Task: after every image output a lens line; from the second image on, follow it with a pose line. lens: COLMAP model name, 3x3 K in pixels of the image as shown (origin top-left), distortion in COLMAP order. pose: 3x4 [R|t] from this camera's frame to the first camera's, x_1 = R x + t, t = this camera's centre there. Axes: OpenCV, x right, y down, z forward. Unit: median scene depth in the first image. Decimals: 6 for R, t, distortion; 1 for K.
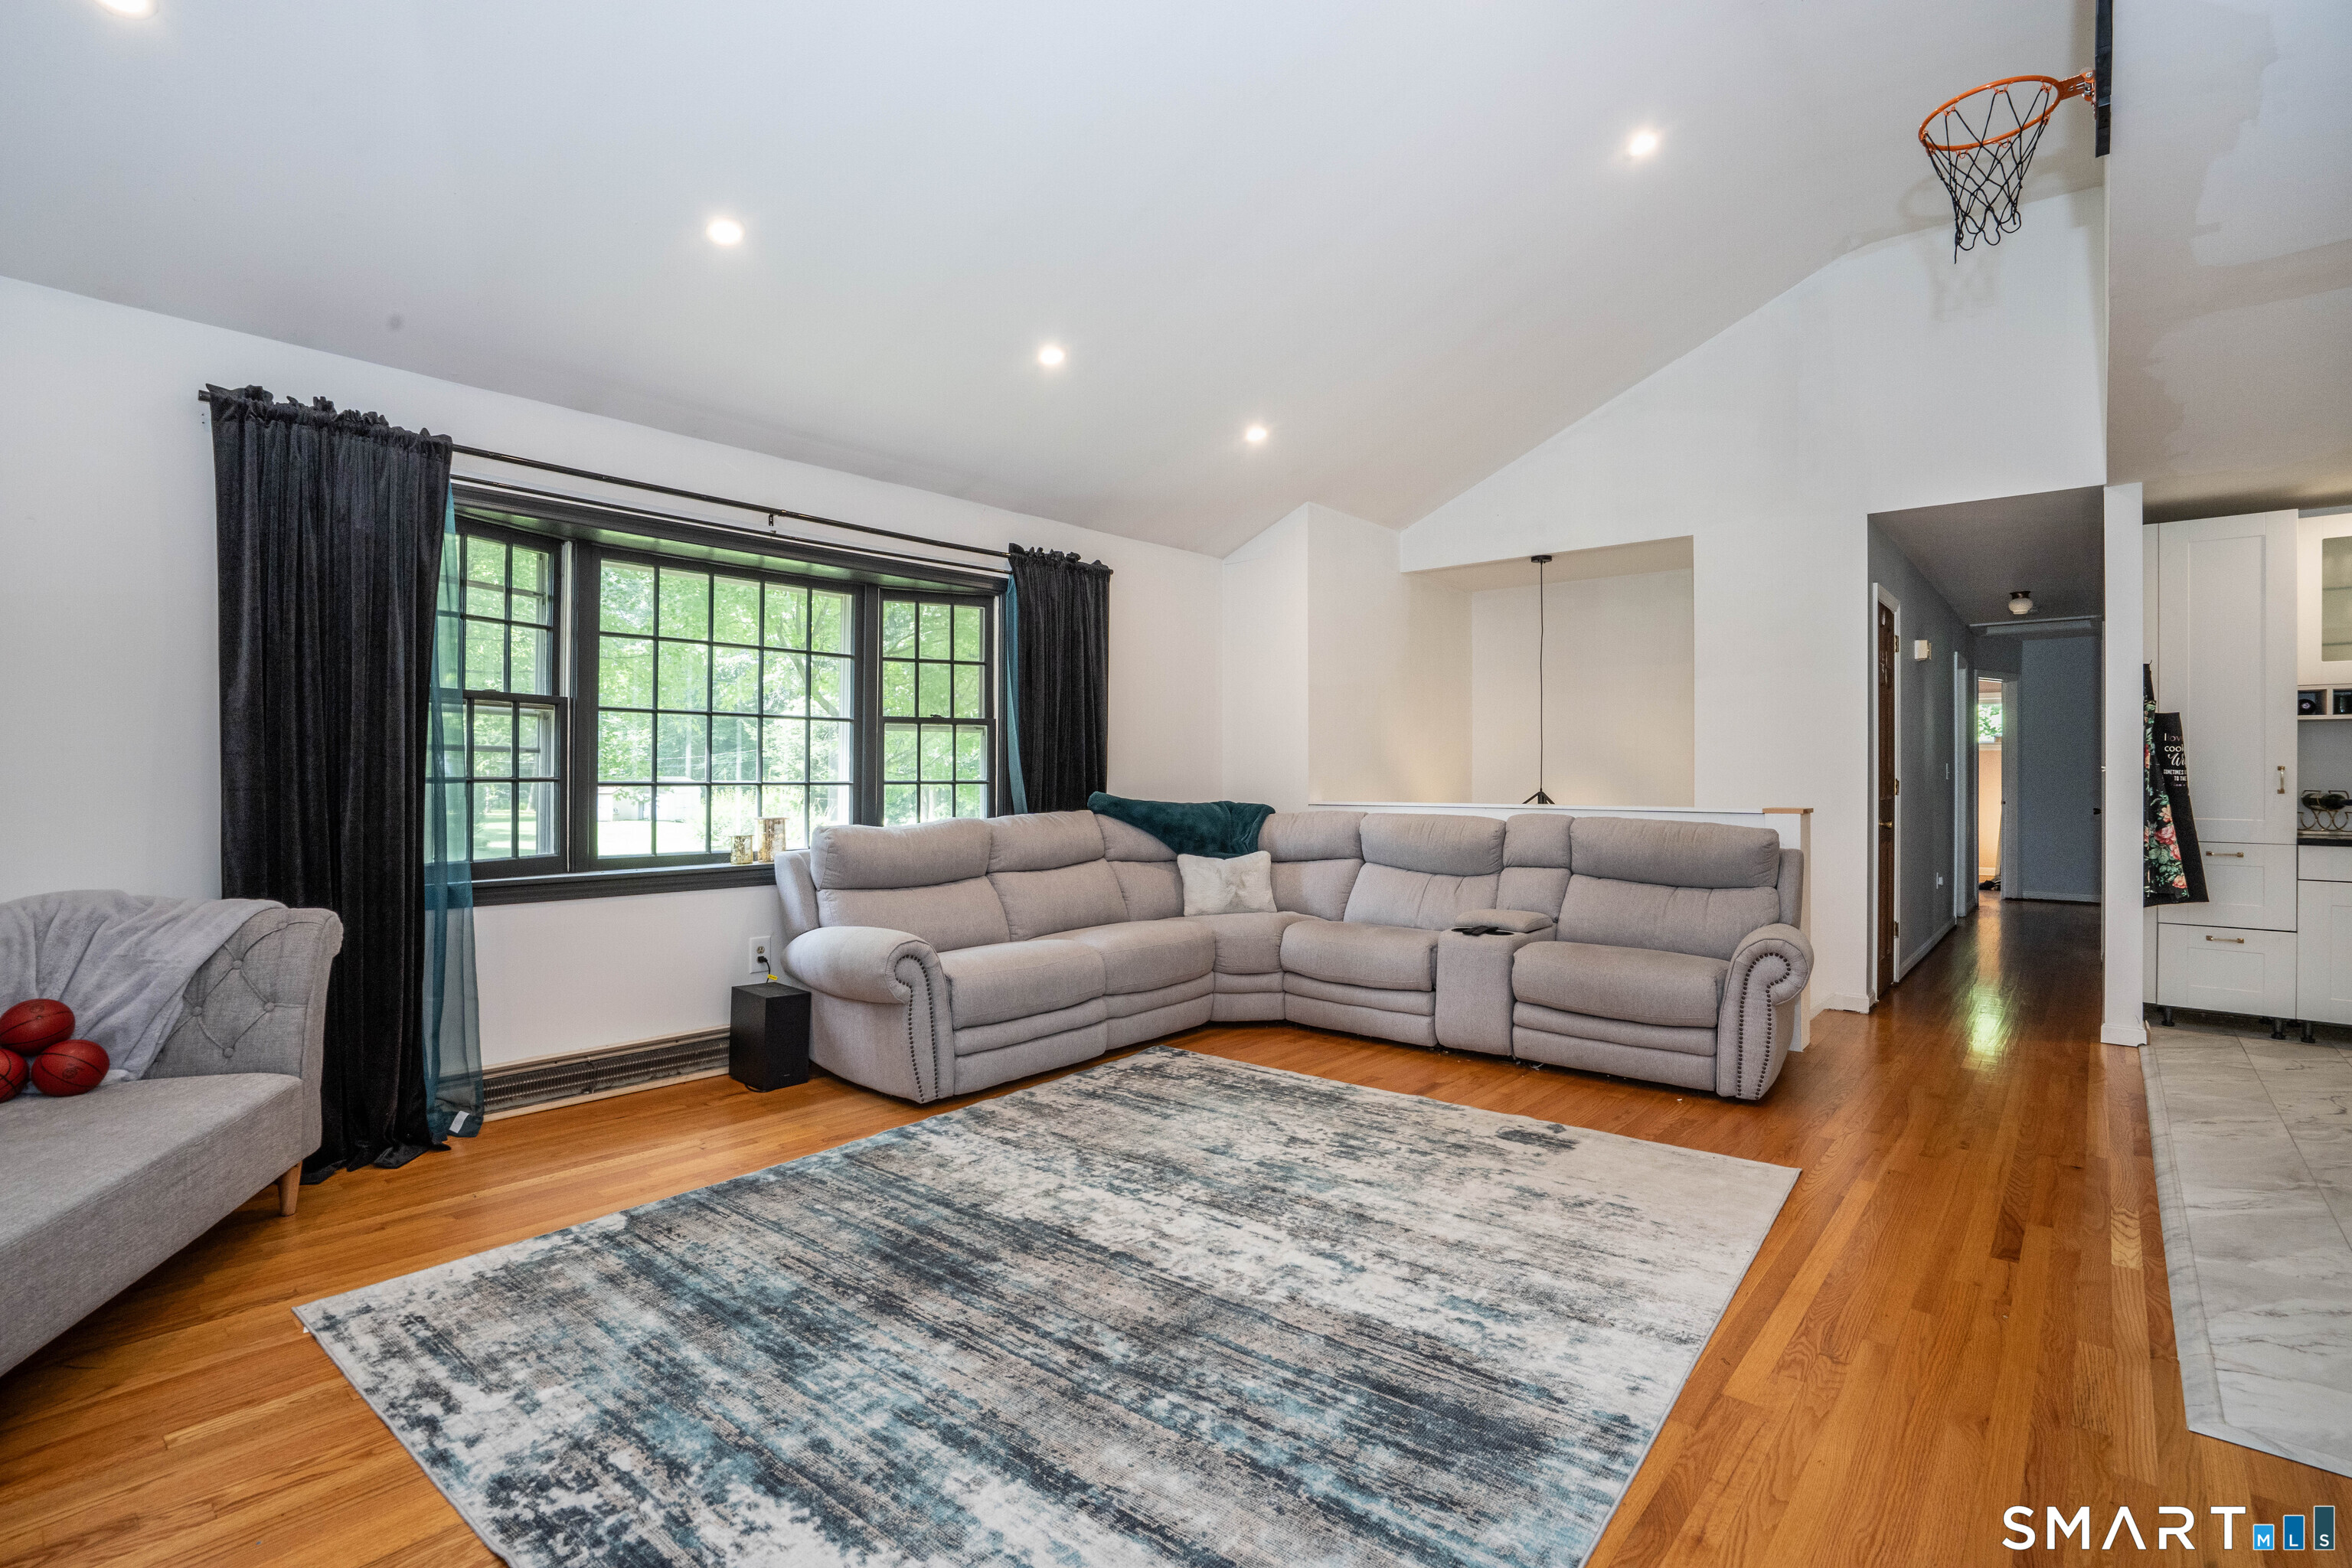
lens RADIAL K [[1090.7, 0, 1176.0], [0, 1090.7, 784.0], [0, 0, 1]] dist [-0.046384, 0.000183]
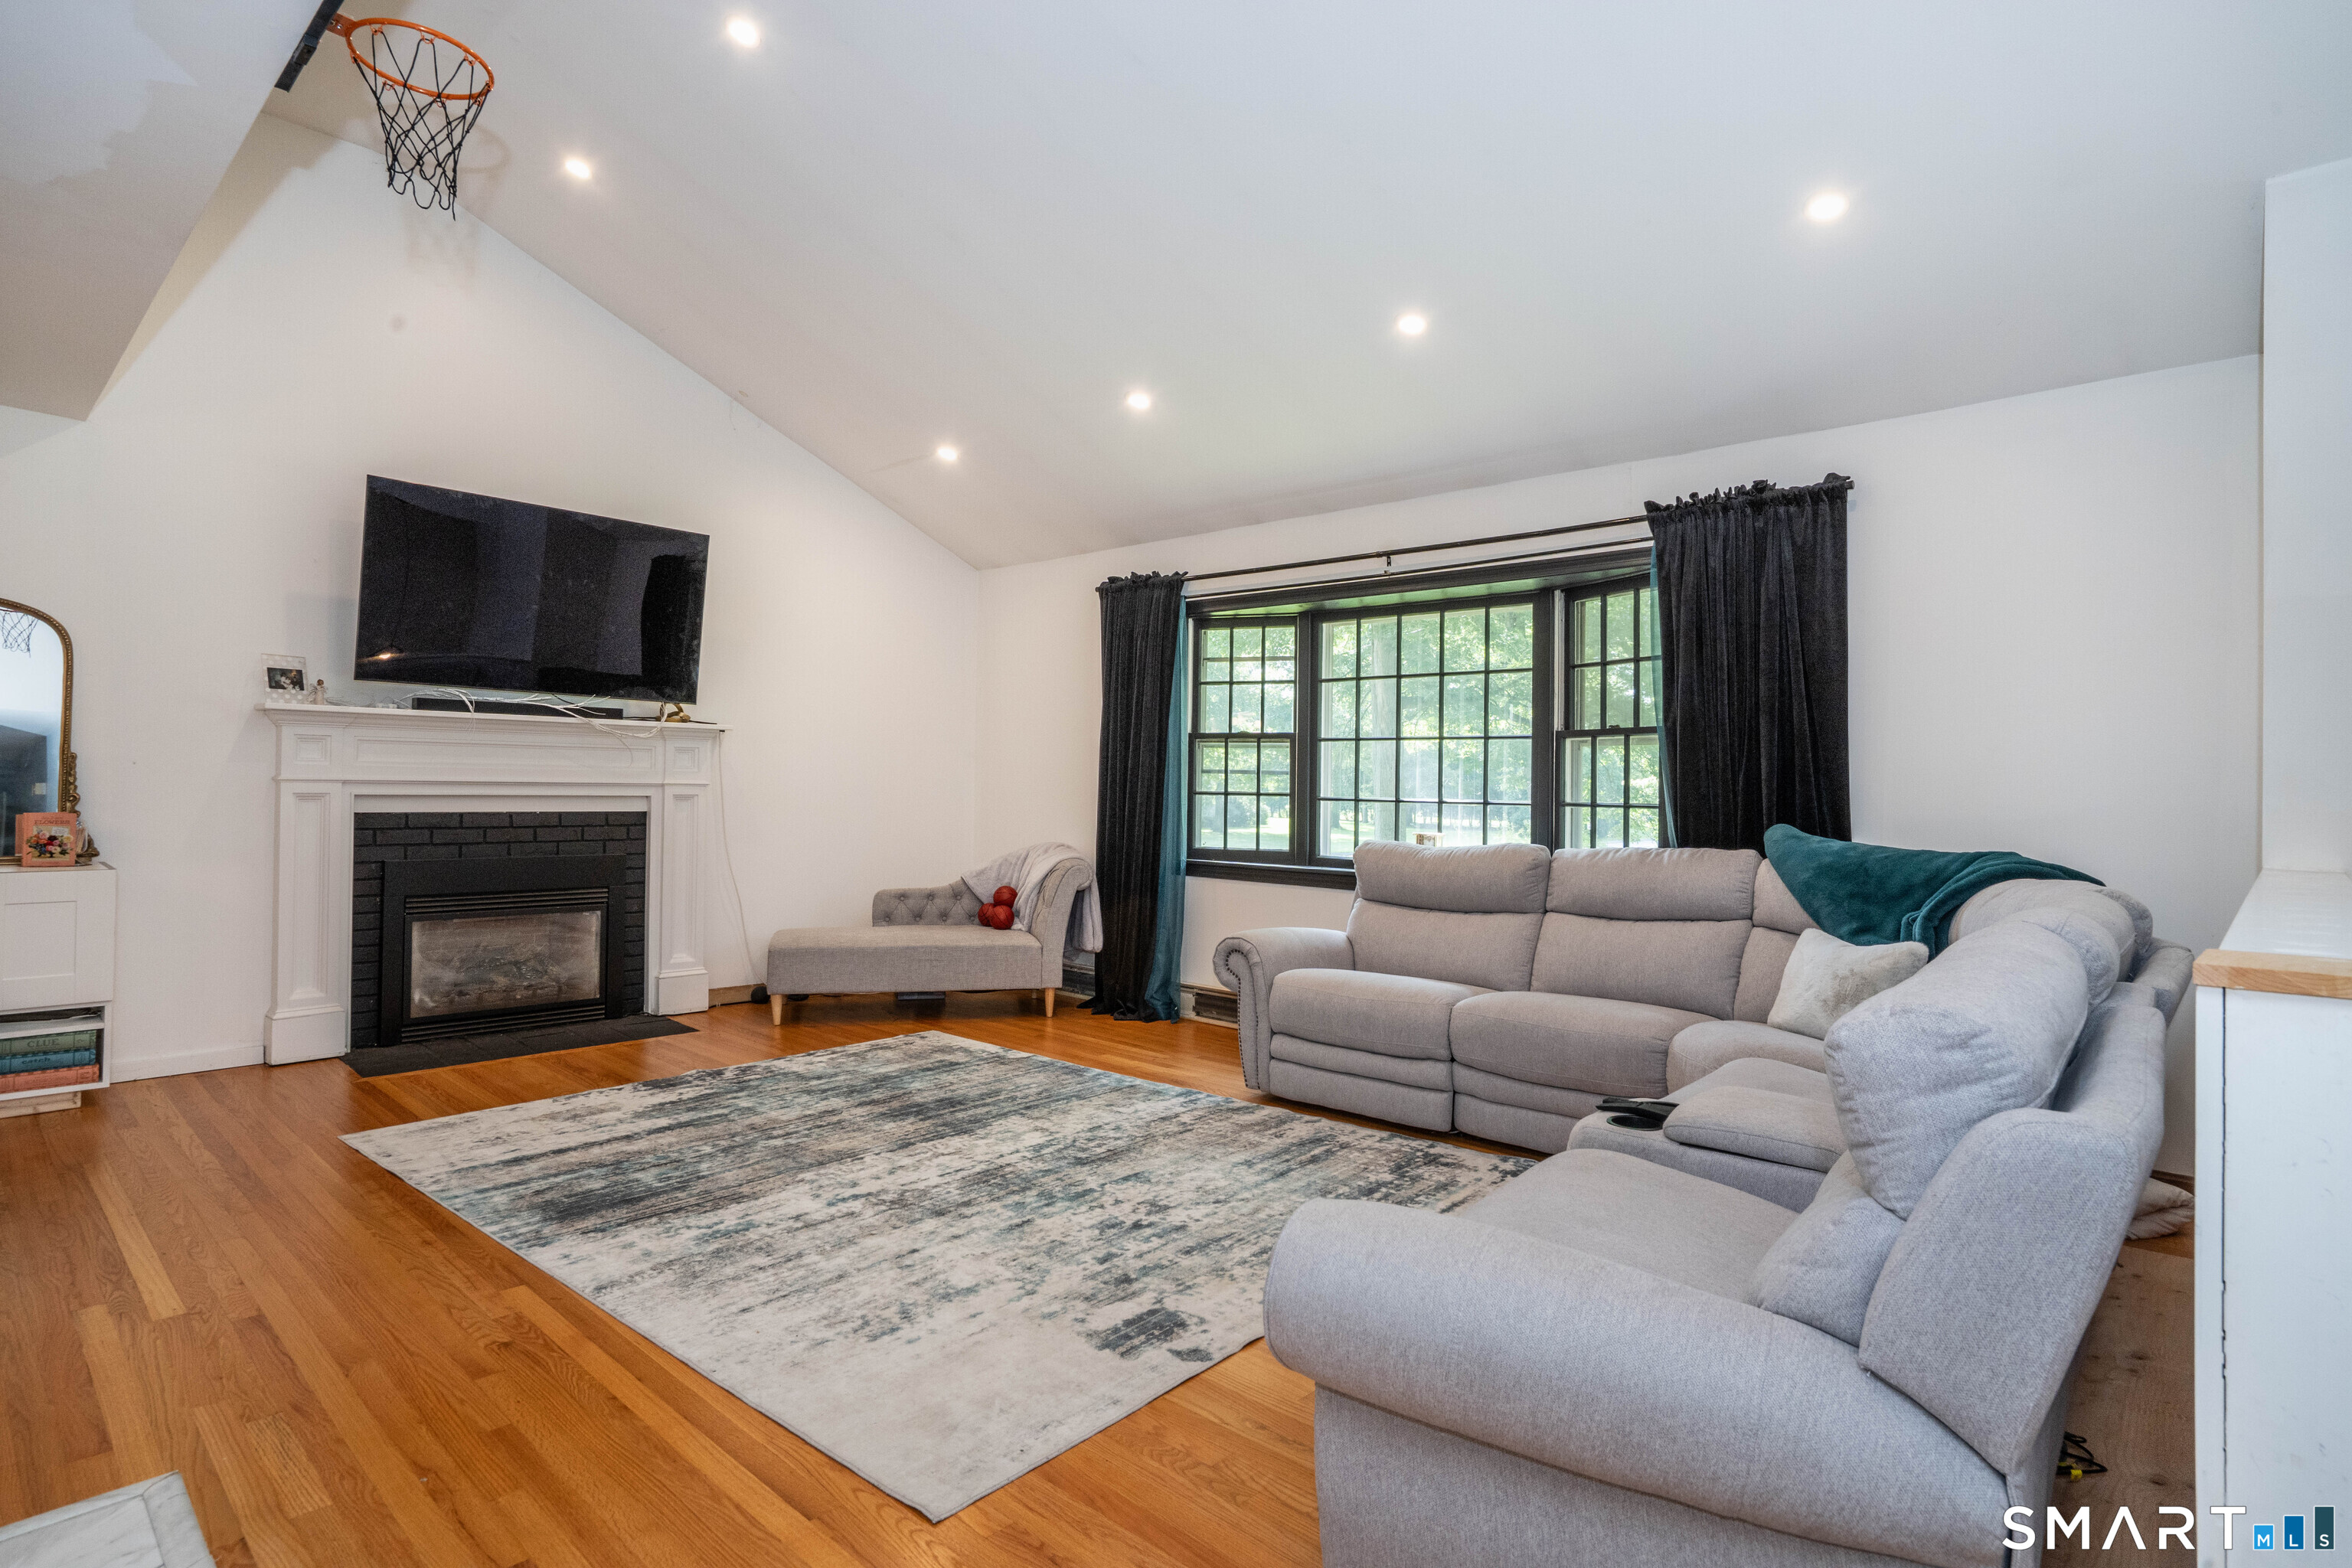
lens RADIAL K [[1209.7, 0, 1176.0], [0, 1209.7, 784.0], [0, 0, 1]] dist [-0.051101, -0.000035]
pose [[-0.028912, -0.005733, -0.999566, 1.099579], [-0.026494, 0.999637, -0.004967, -0.007002], [0.999231, 0.026339, -0.029053, 1.053670]]
